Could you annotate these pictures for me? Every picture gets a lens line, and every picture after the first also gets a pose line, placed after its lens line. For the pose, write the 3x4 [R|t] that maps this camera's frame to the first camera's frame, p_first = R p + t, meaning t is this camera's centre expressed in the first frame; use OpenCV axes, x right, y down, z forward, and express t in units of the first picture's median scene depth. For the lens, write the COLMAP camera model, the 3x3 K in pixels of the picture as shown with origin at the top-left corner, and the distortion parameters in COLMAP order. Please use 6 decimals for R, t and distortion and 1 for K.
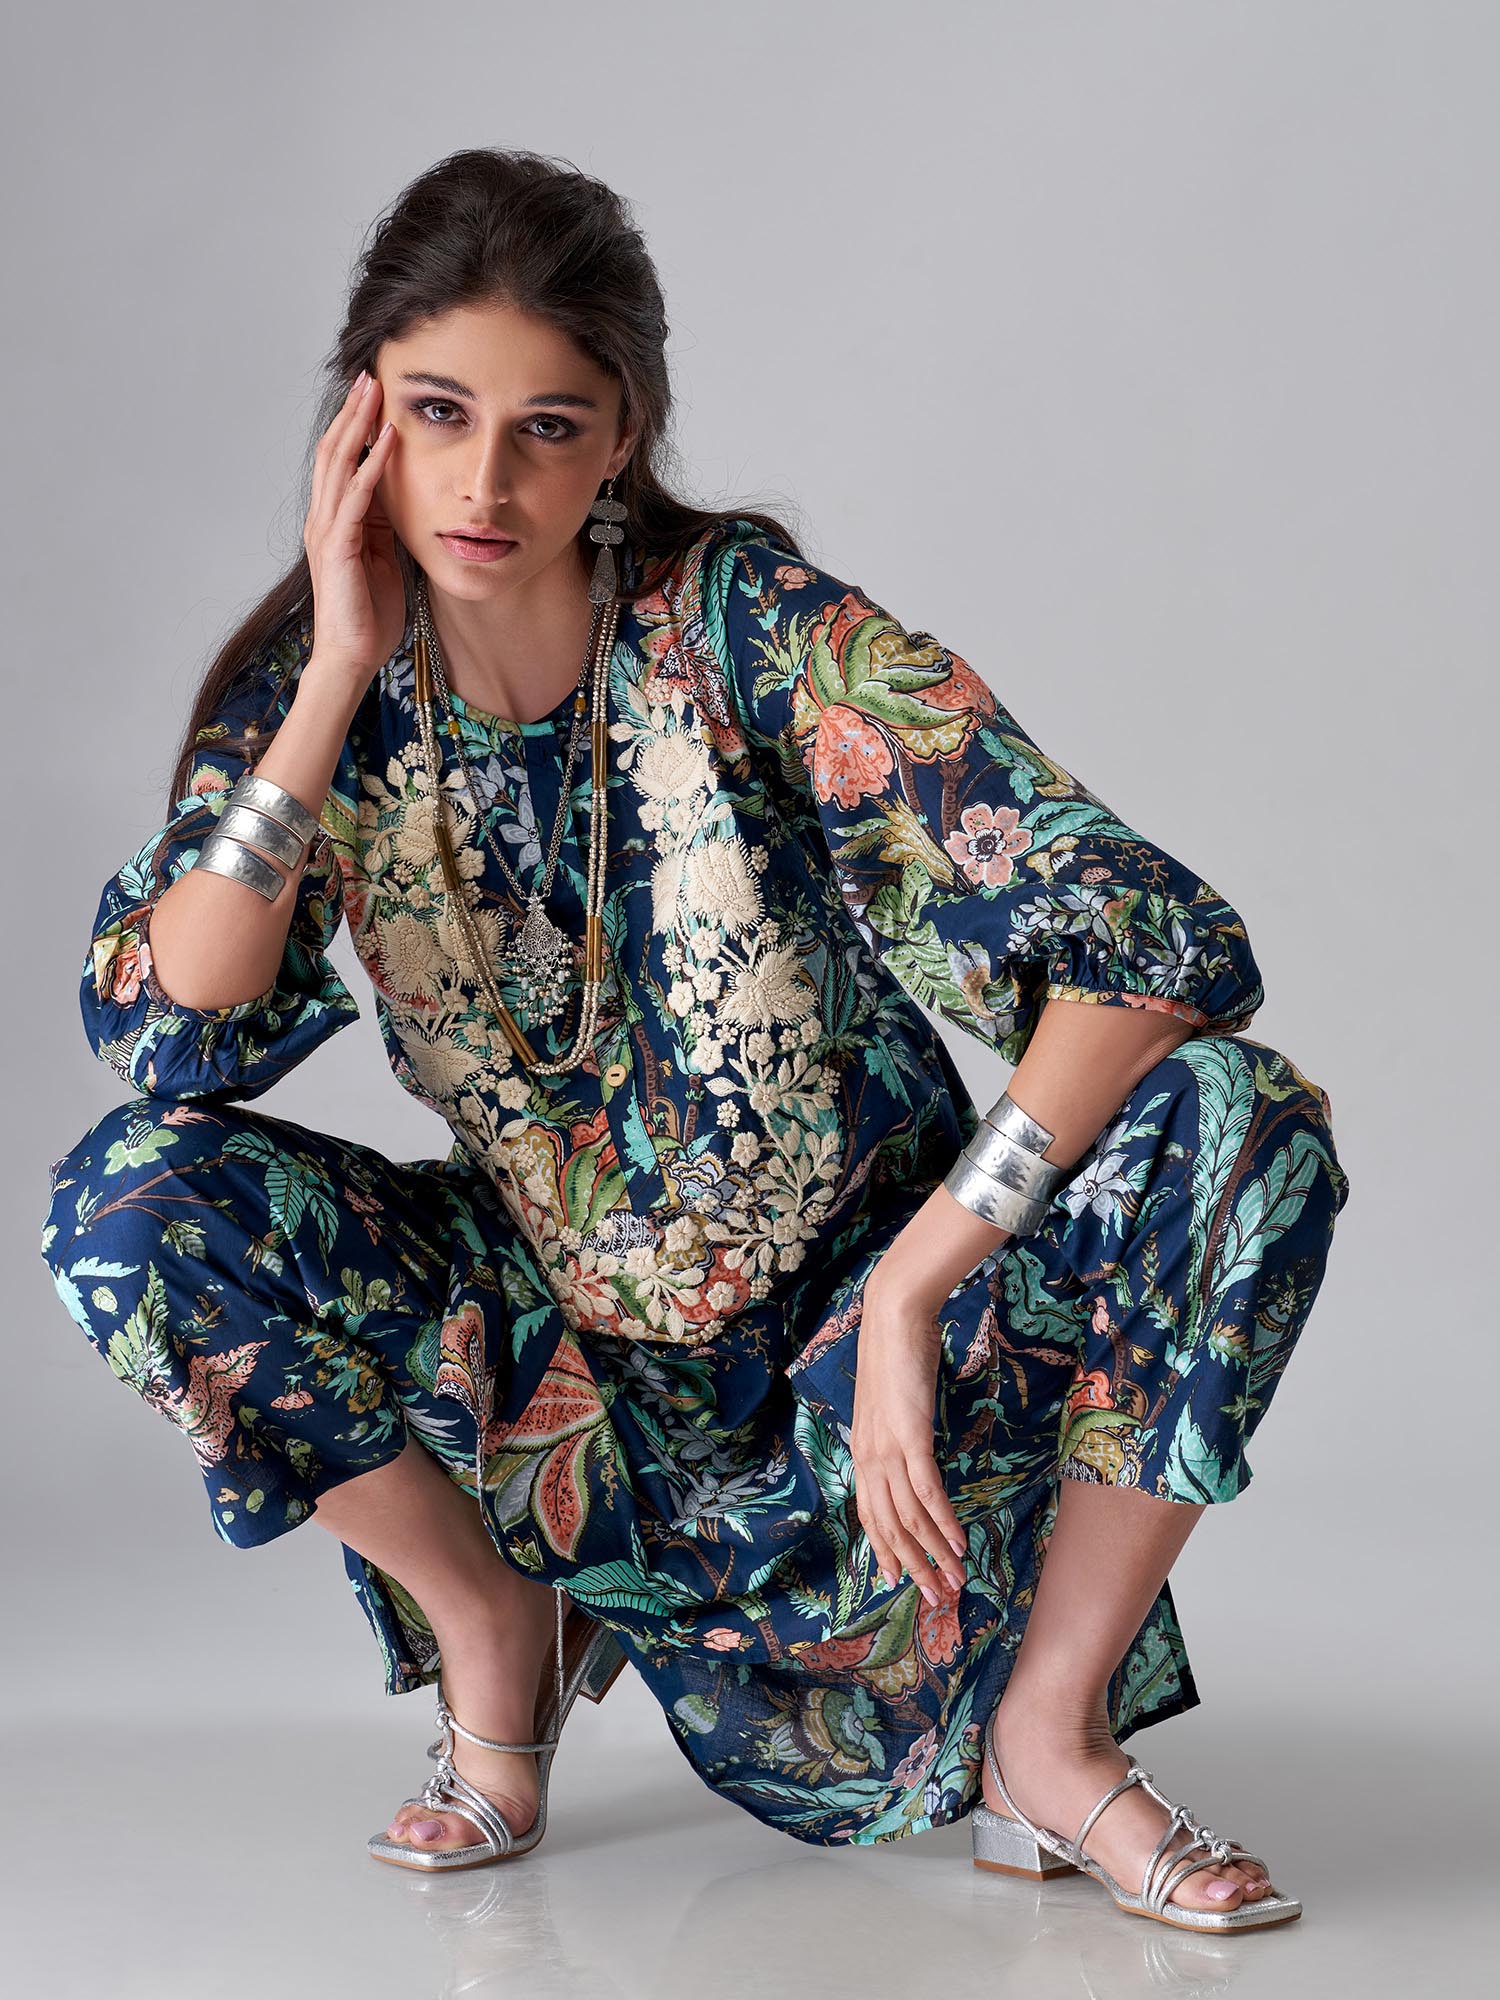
lens RADIAL K [[4125.2, 0, 751.4], [0, 4125.2, 998.0], [0, 0, 1]] dist [0.368533, 0.000000]
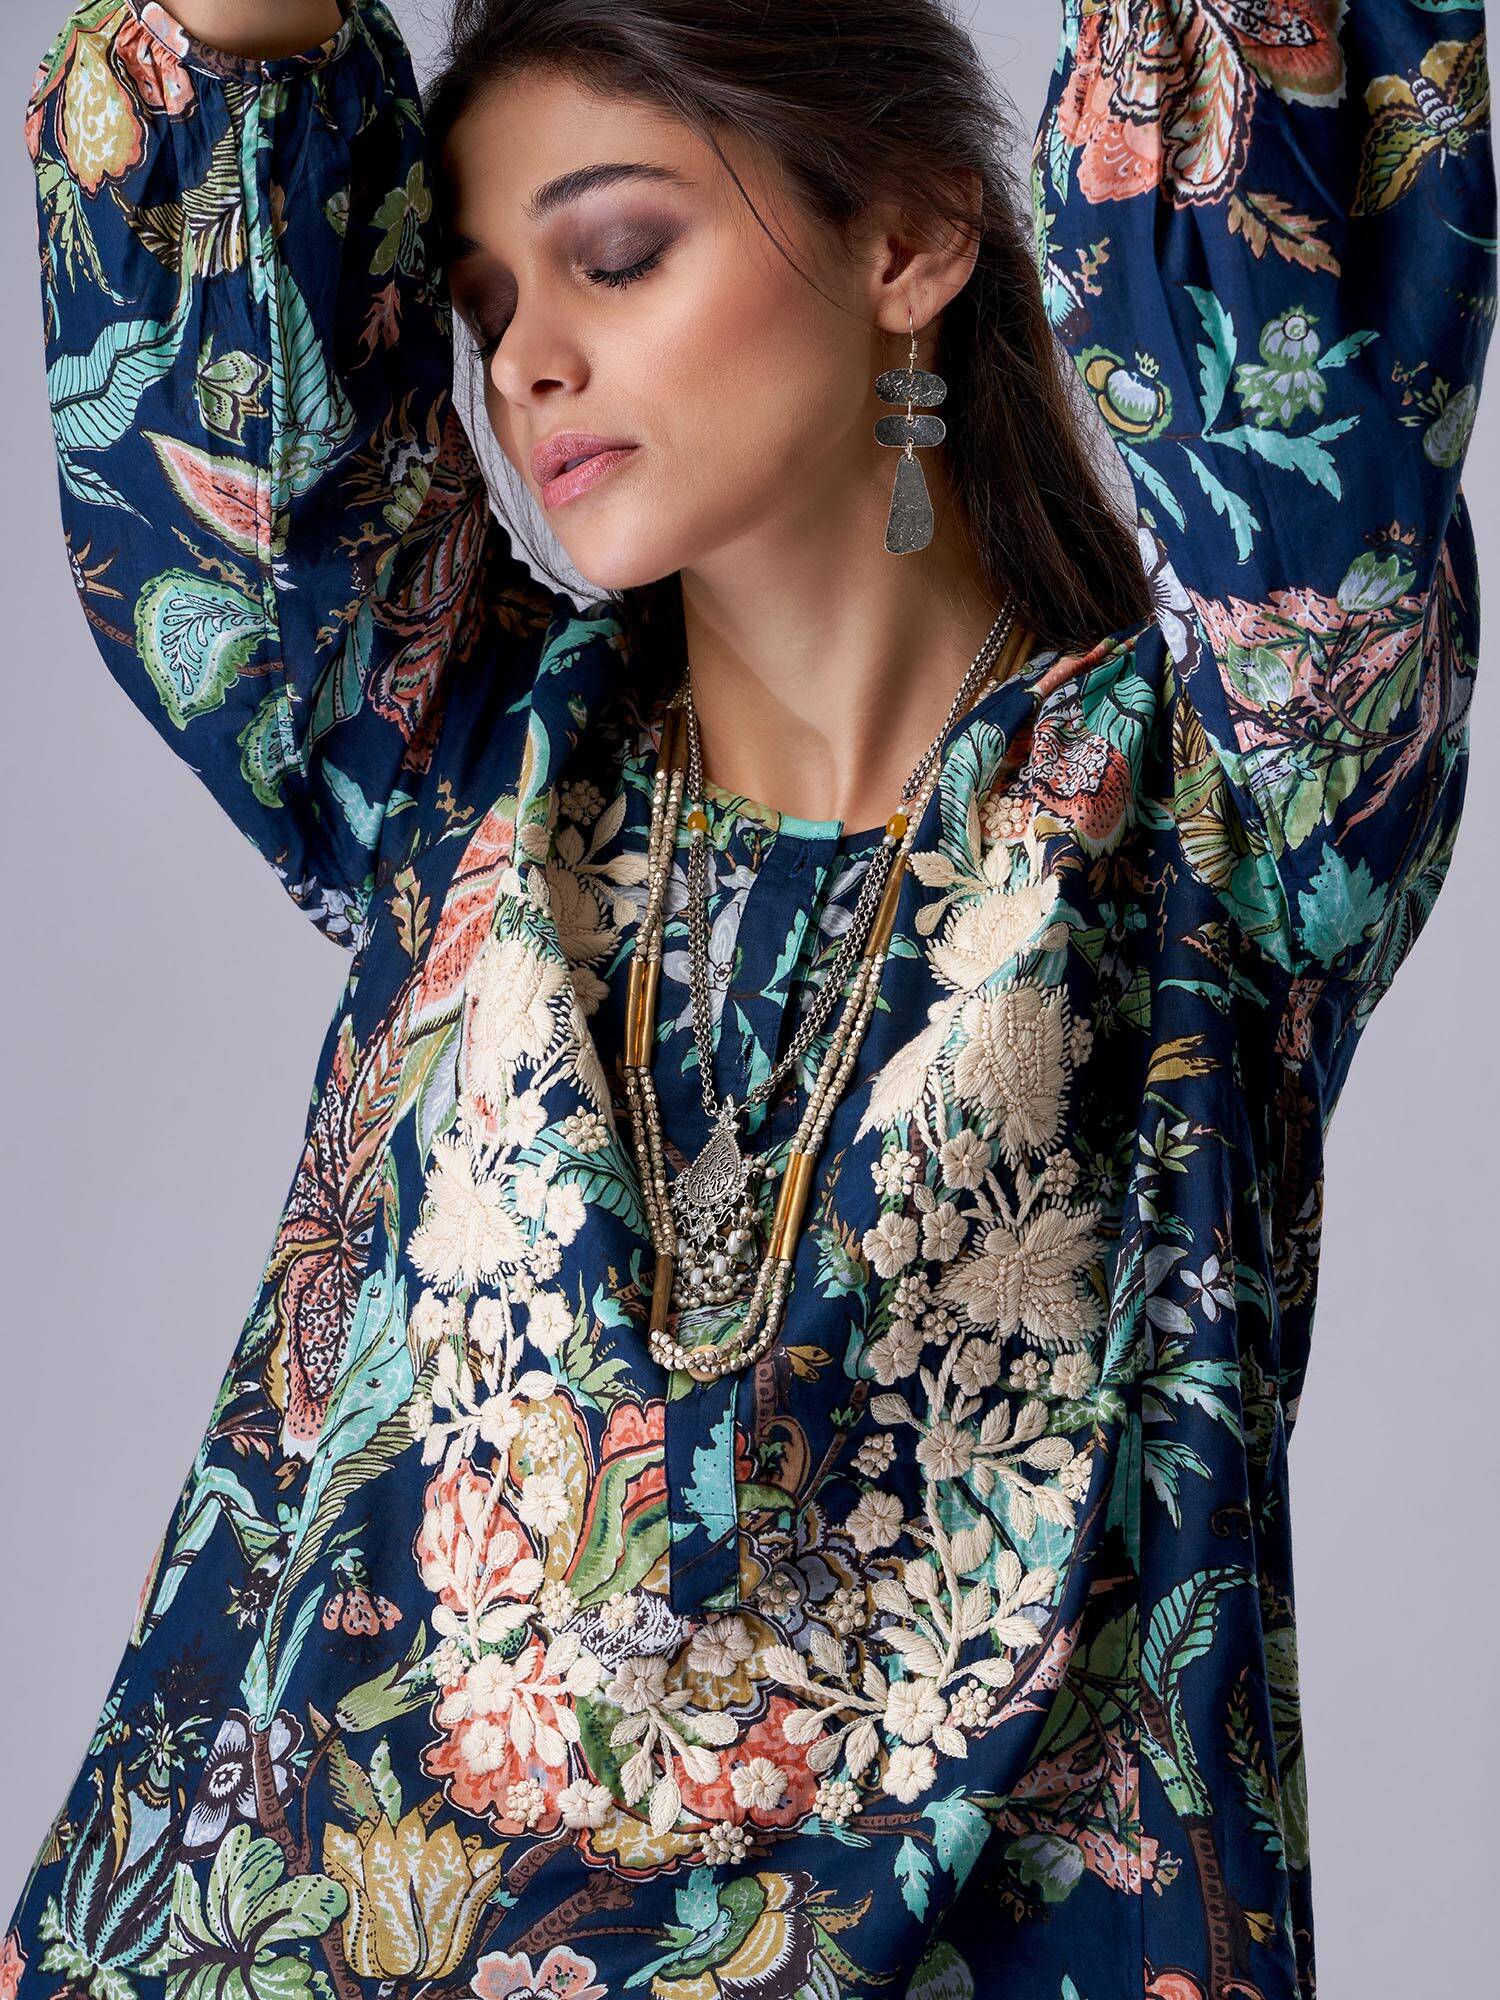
lens RADIAL K [[9816.7, 0, 751.4], [0, 9816.7, 994.9], [0, 0, 1]] dist [-1.512668, 0.000000]
pose [[0.918531, 0.390403, -0.062336, 0.035526], [-0.392162, 0.919709, -0.018538, 0.002359], [0.050094, 0.041473, 0.997883, -0.294719]]
